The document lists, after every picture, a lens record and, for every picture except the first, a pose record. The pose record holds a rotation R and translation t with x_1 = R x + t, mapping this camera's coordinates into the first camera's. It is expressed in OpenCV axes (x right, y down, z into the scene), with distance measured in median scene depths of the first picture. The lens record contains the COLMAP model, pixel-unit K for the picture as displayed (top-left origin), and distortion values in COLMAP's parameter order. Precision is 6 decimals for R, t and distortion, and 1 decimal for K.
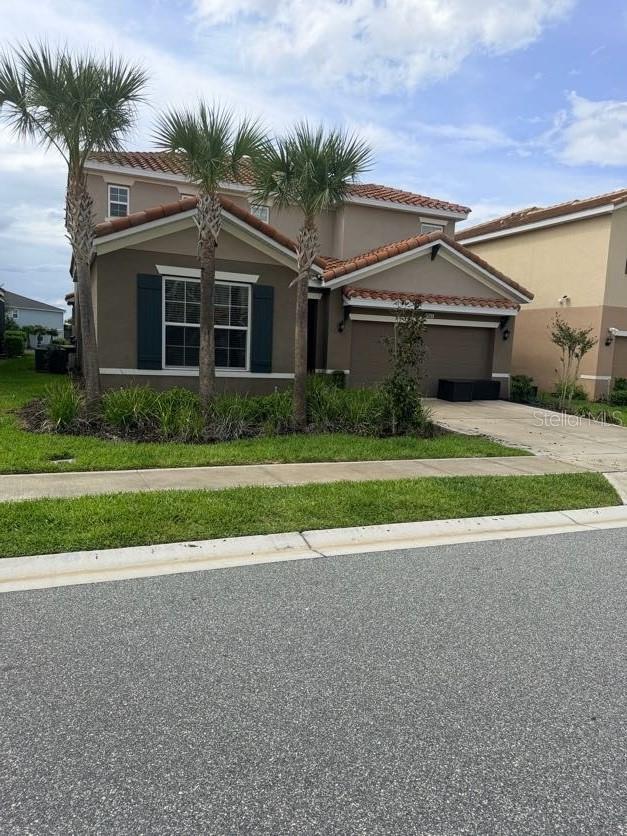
lens RADIAL K [[590.9, 0, 313.5], [0, 590.9, 418.0], [0, 0, 1]] dist [0.001743, -0.000970]
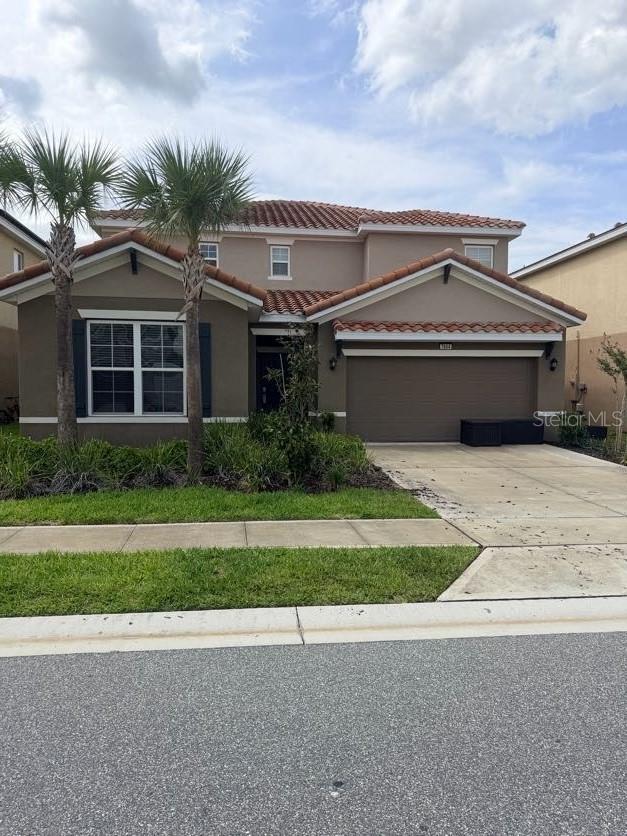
lens RADIAL K [[590.9, 0, 313.5], [0, 590.9, 418.0], [0, 0, 1]] dist [0.001743, -0.000970]
pose [[0.961058, -0.024088, -0.275294, 0.264013], [0.002956, 0.997033, -0.076918, -0.004091], [0.276330, 0.073108, 0.958278, 0.139367]]
